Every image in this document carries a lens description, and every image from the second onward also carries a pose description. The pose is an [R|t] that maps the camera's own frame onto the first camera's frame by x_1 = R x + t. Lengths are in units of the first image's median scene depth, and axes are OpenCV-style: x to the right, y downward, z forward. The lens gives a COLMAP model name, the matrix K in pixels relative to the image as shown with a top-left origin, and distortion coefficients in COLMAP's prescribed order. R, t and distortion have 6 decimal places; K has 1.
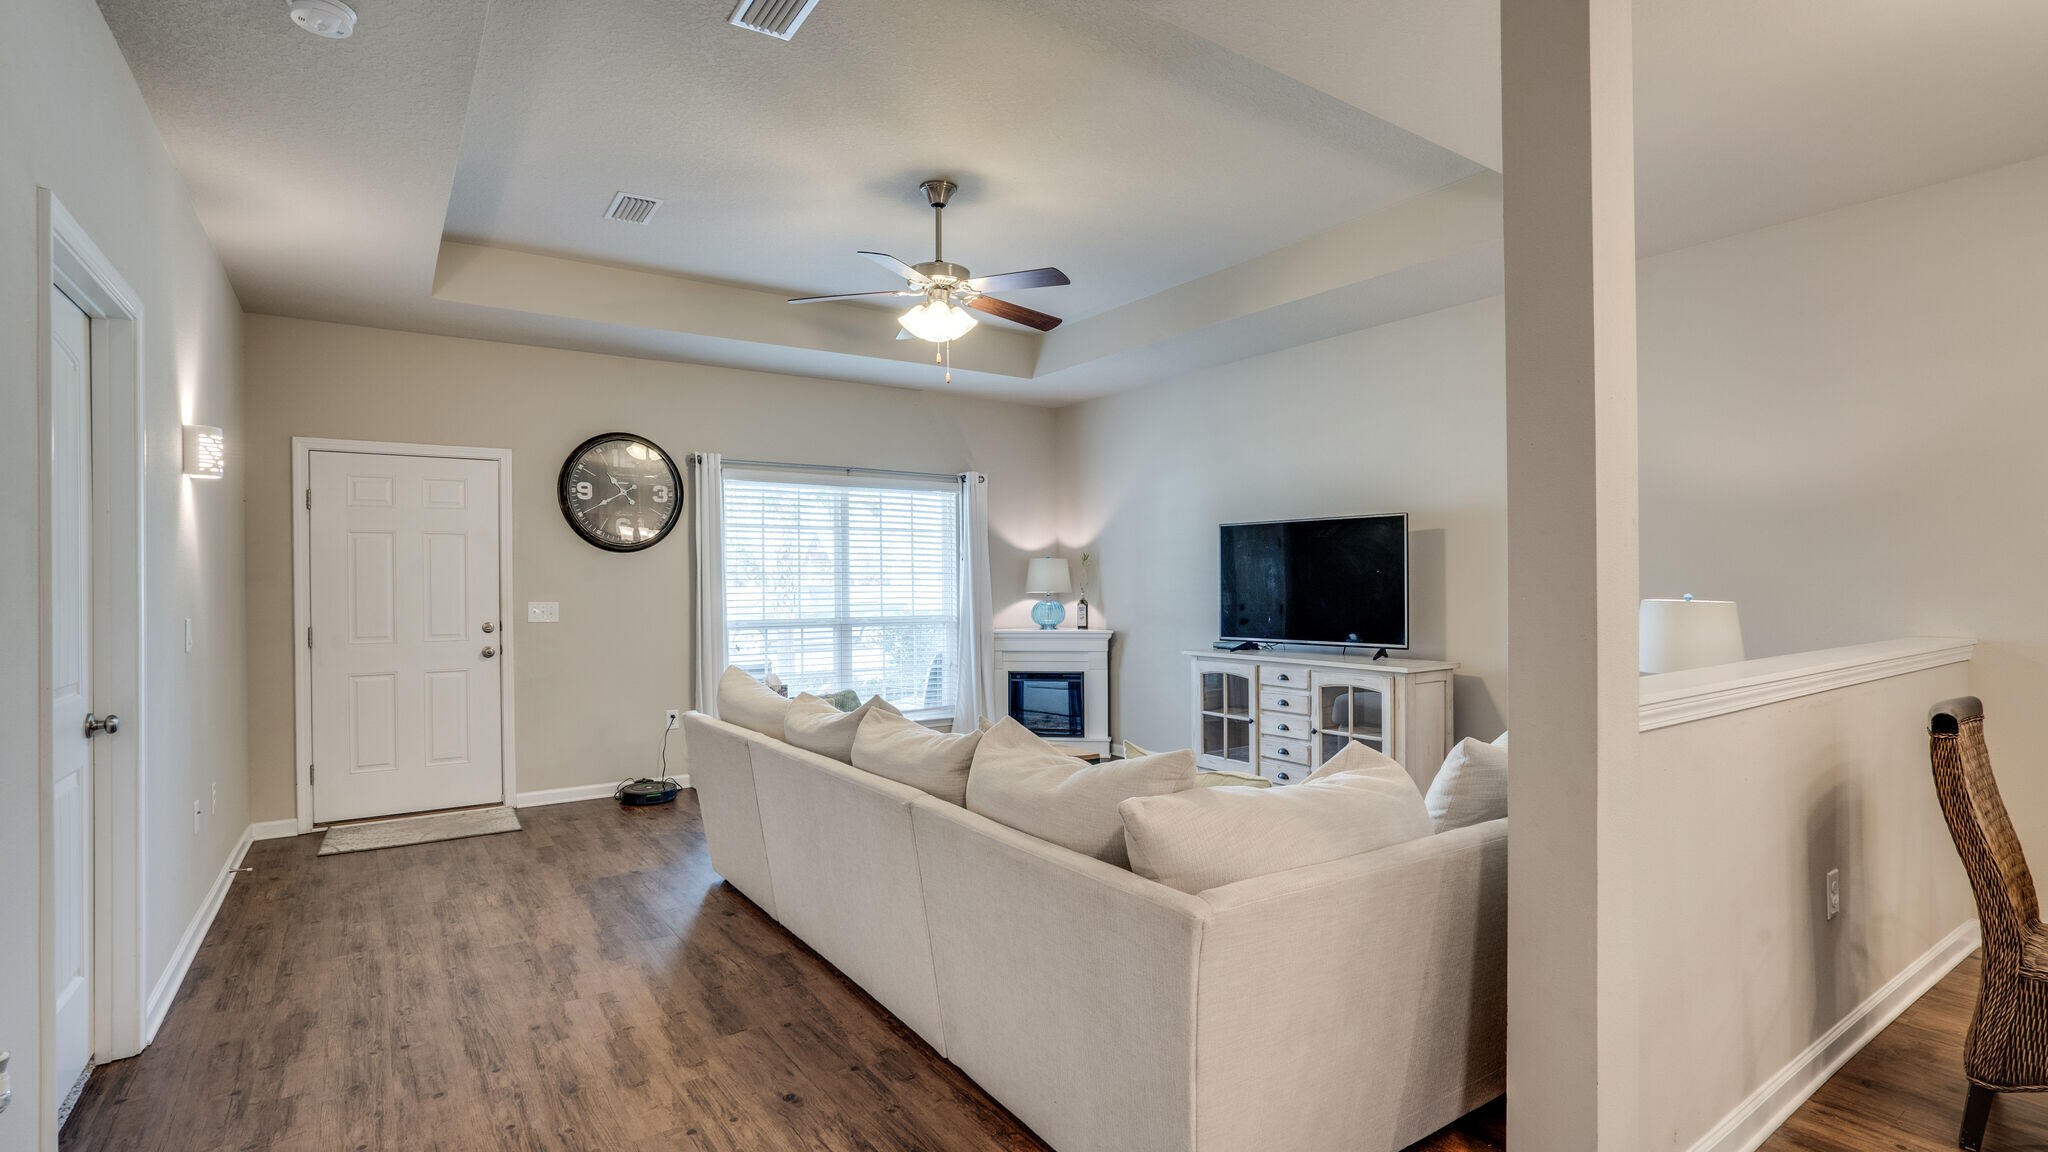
lens RADIAL K [[966.1, 0, 1021.1], [0, 966.1, 581.7], [0, 0, 1]] dist [-0.038248, 0.017045]
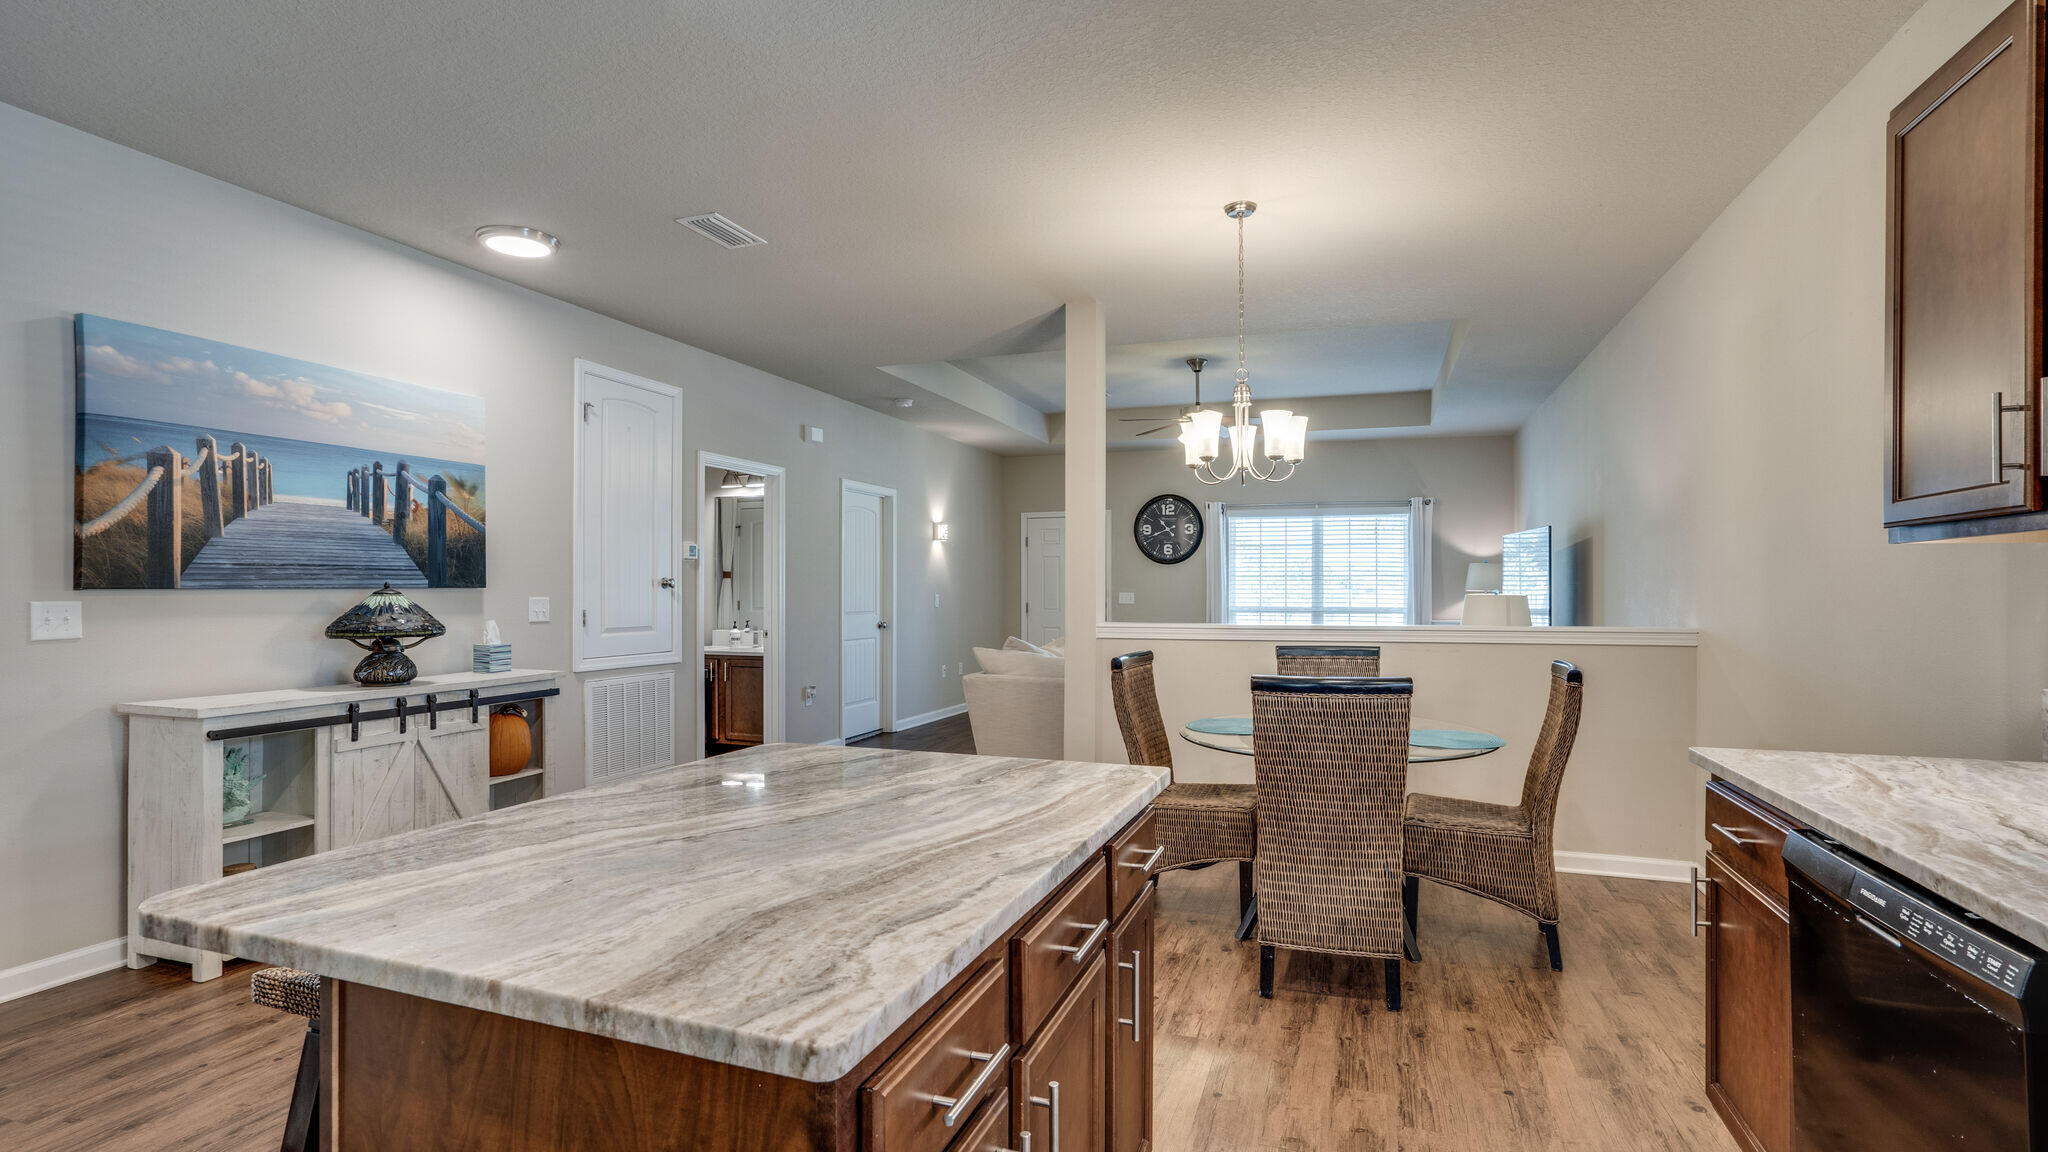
lens RADIAL K [[966.1, 0, 1011.9], [0, 966.1, 577.4], [0, 0, 1]] dist [-0.038248, 0.017045]
pose [[0.574074, -0.001999, -0.818801, 0.810059], [-0.004741, 0.999972, -0.005765, 0.004383], [0.818790, 0.007192, 0.574049, -0.215986]]
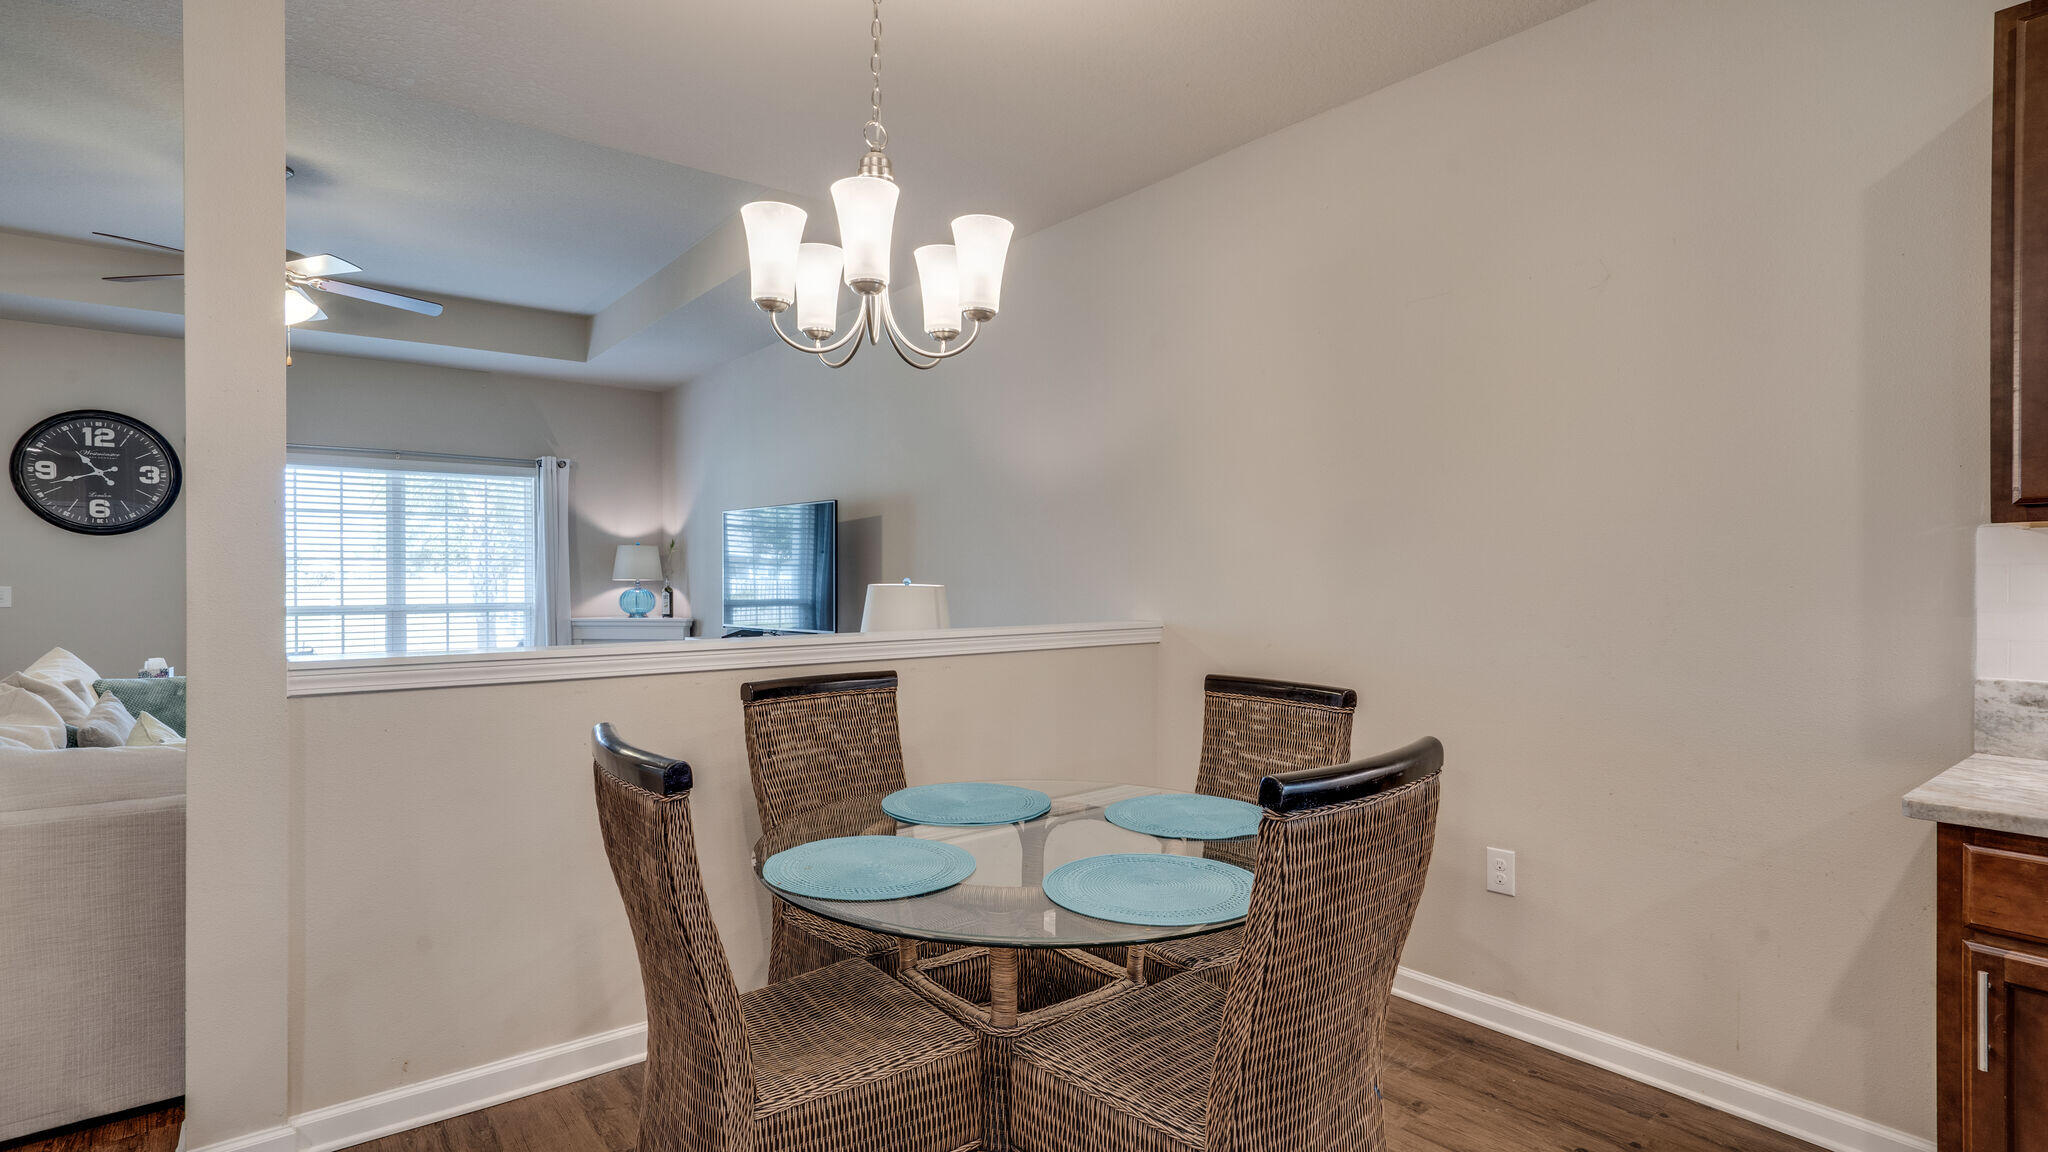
lens RADIAL K [[966.1, 0, 1010.2], [0, 966.1, 581.3], [0, 0, 1]] dist [-0.038248, 0.017045]
pose [[0.997899, 0.003928, 0.064675, 0.415593], [-0.004213, 0.999982, 0.004281, 0.007615], [-0.064657, -0.004545, 0.997897, -0.003252]]
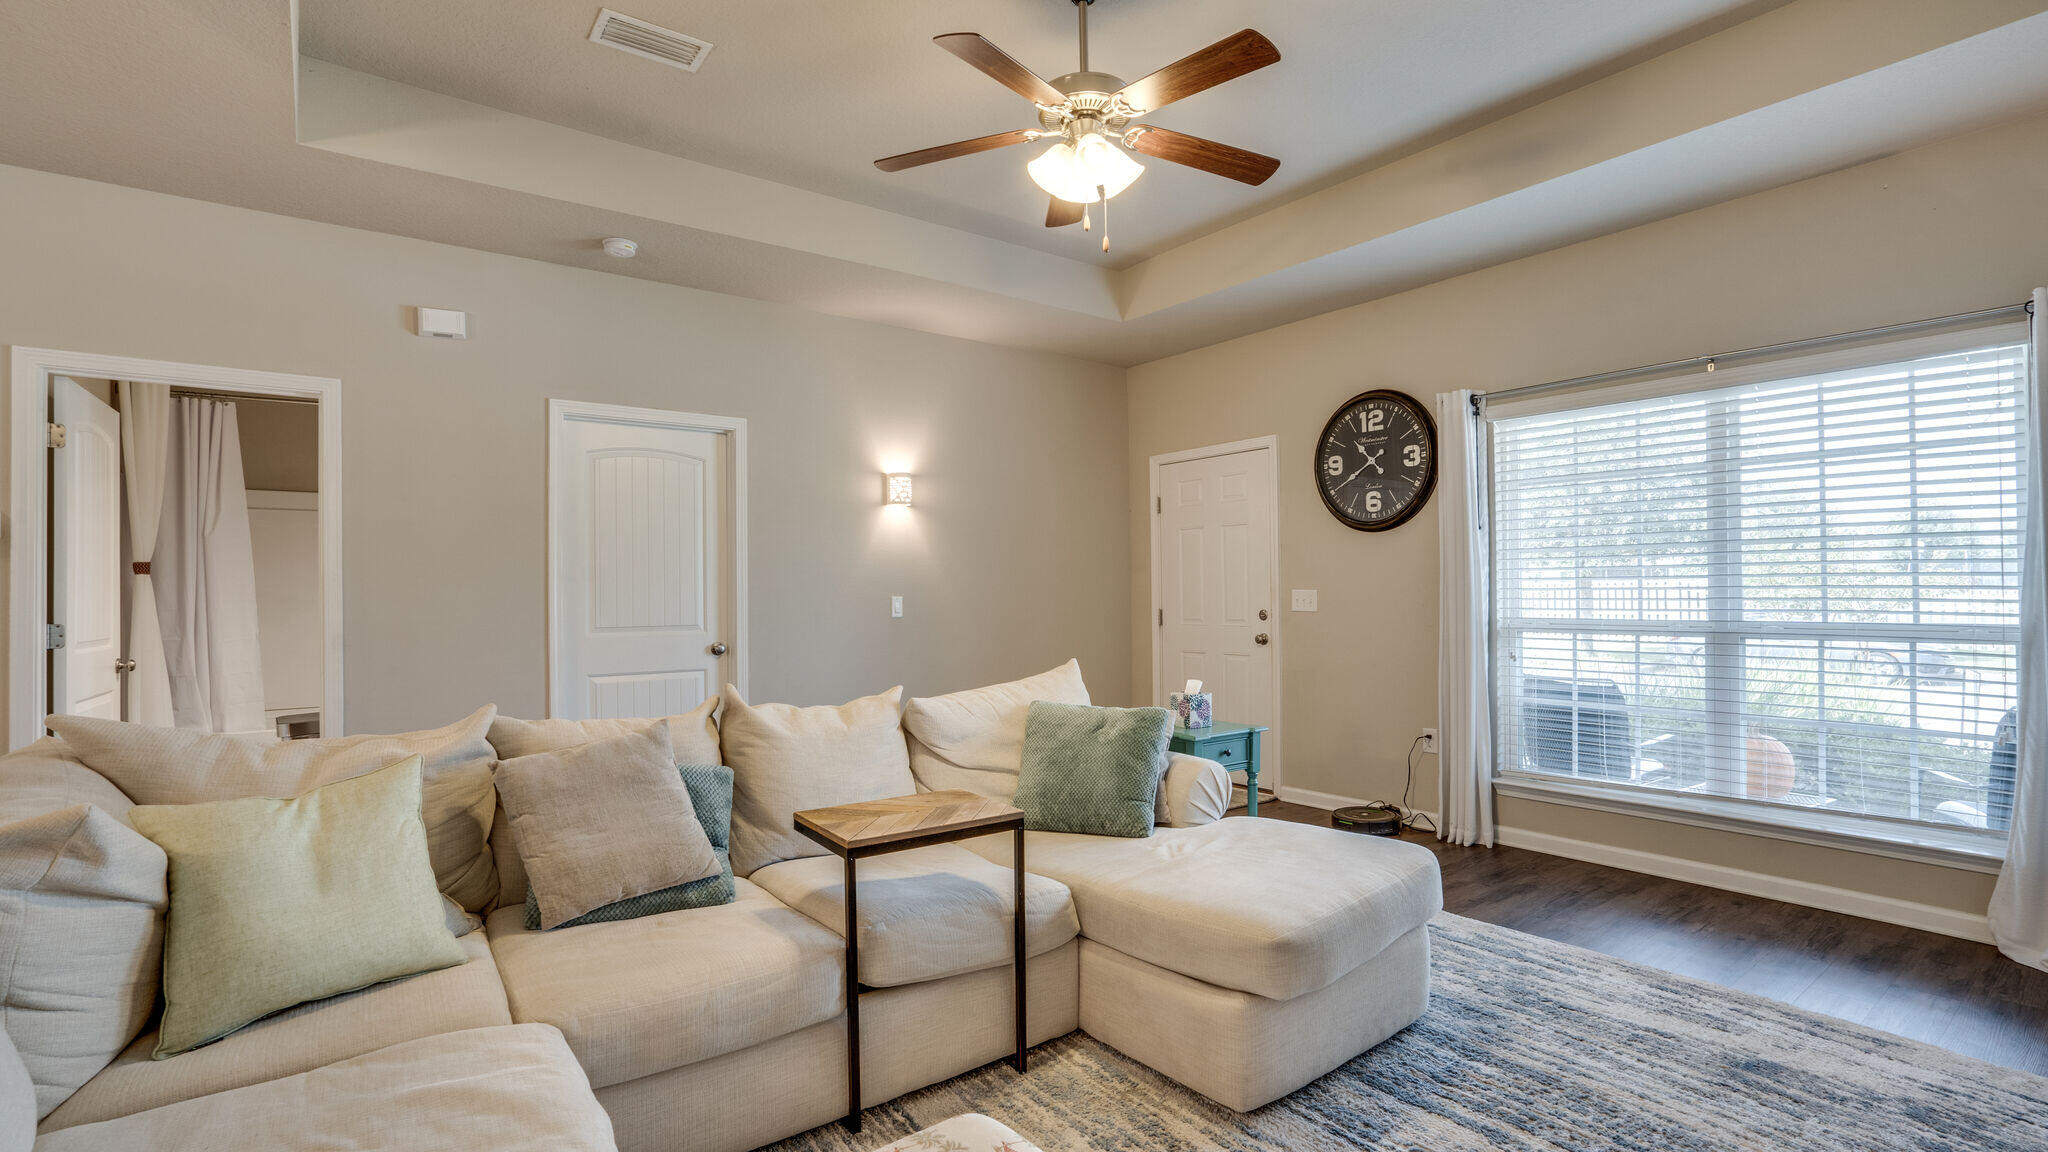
lens RADIAL K [[966.1, 0, 1019.5], [0, 966.1, 586.7], [0, 0, 1]] dist [-0.038248, 0.017045]
pose [[0.033175, -0.001821, -0.999448, 0.404068], [0.007993, 0.999967, -0.001556, 0.016118], [0.999418, -0.007937, 0.033189, 0.631724]]
